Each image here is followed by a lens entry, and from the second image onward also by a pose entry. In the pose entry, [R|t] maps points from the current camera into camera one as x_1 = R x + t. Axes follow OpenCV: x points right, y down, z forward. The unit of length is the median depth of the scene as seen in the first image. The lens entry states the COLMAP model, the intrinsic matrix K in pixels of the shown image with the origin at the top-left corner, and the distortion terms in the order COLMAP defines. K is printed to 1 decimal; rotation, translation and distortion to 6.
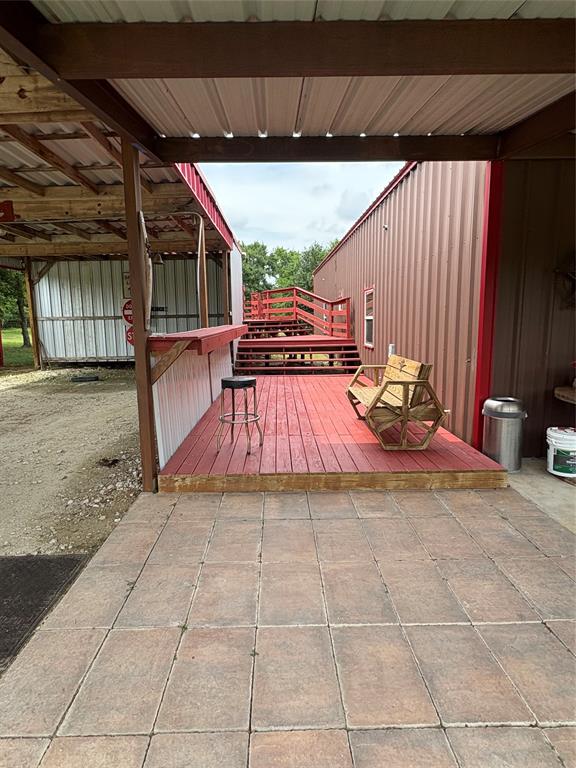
lens RADIAL K [[425.1, 0, 284.3], [0, 425.1, 383.6], [0, 0, 1]] dist [0.003536, 0.000349]
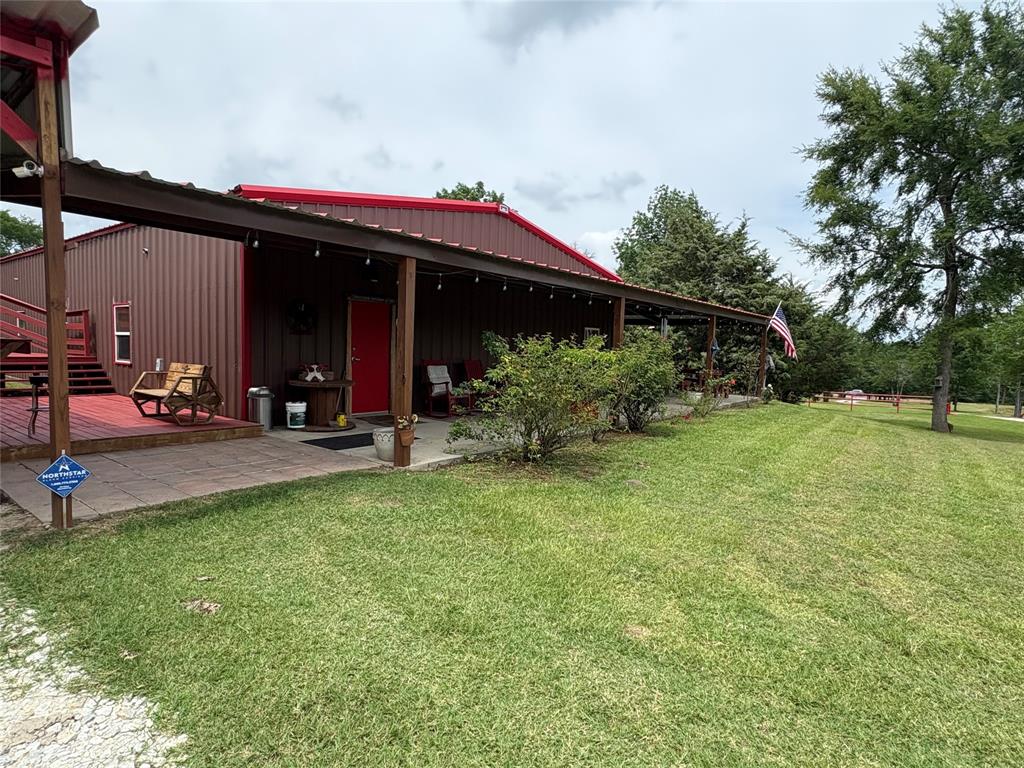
lens RADIAL K [[566.9, 0, 514.4], [0, 566.9, 387.8], [0, 0, 1]] dist [0.003536, 0.000349]
pose [[0.630682, -0.021807, 0.775735, -0.533075], [0.079723, 0.996137, -0.036814, 0.188946], [-0.771935, 0.085062, 0.629985, -1.075080]]
